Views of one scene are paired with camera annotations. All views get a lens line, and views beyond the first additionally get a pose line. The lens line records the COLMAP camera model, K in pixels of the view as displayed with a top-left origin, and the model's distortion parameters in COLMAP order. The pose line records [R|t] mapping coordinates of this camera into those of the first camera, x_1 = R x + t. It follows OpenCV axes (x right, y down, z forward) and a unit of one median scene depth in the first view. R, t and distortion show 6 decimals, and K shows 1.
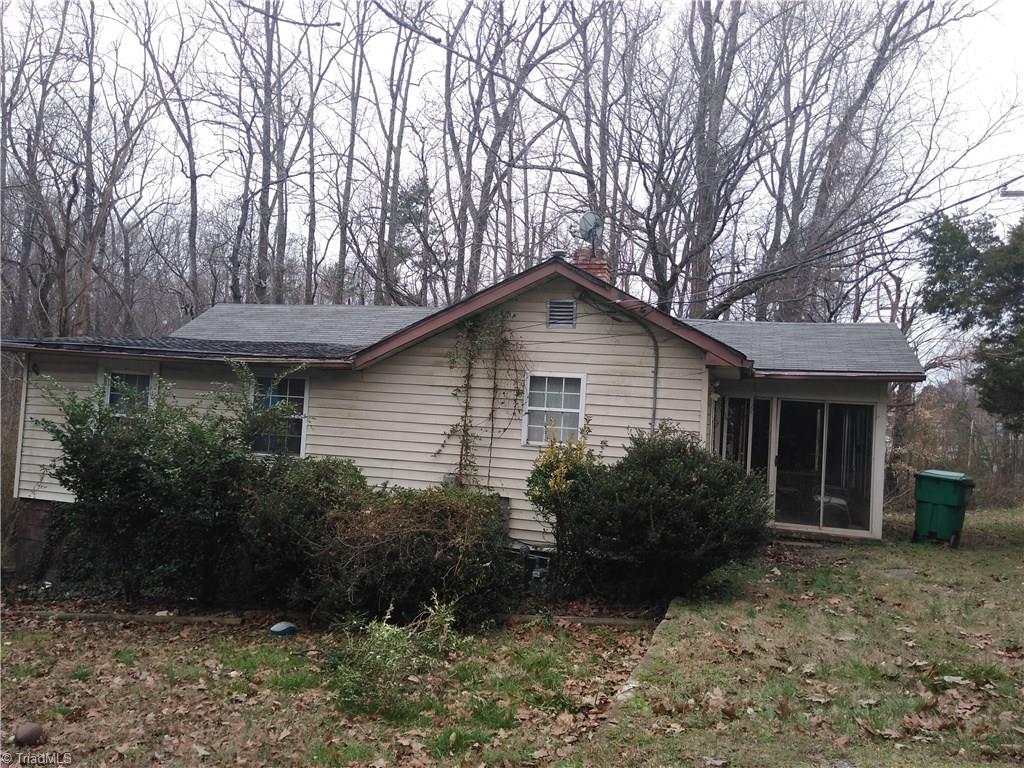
lens RADIAL K [[833.2, 0, 513.5], [0, 833.2, 378.2], [0, 0, 1]] dist [0.001566, -0.111226]
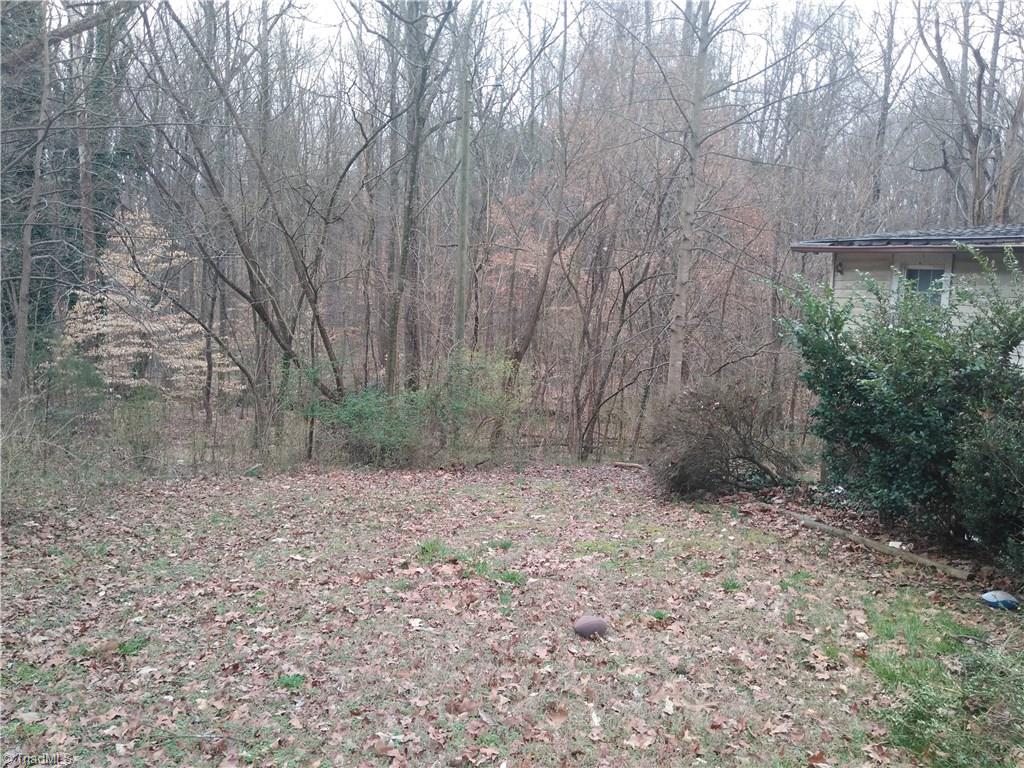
lens RADIAL K [[833.2, 0, 513.5], [0, 833.2, 378.2], [0, 0, 1]] dist [0.001566, -0.111226]
pose [[0.432913, 0.069015, -0.898790, 0.187254], [0.040578, 0.994562, 0.095913, 0.010828], [0.900522, -0.077993, 0.427759, 0.299501]]
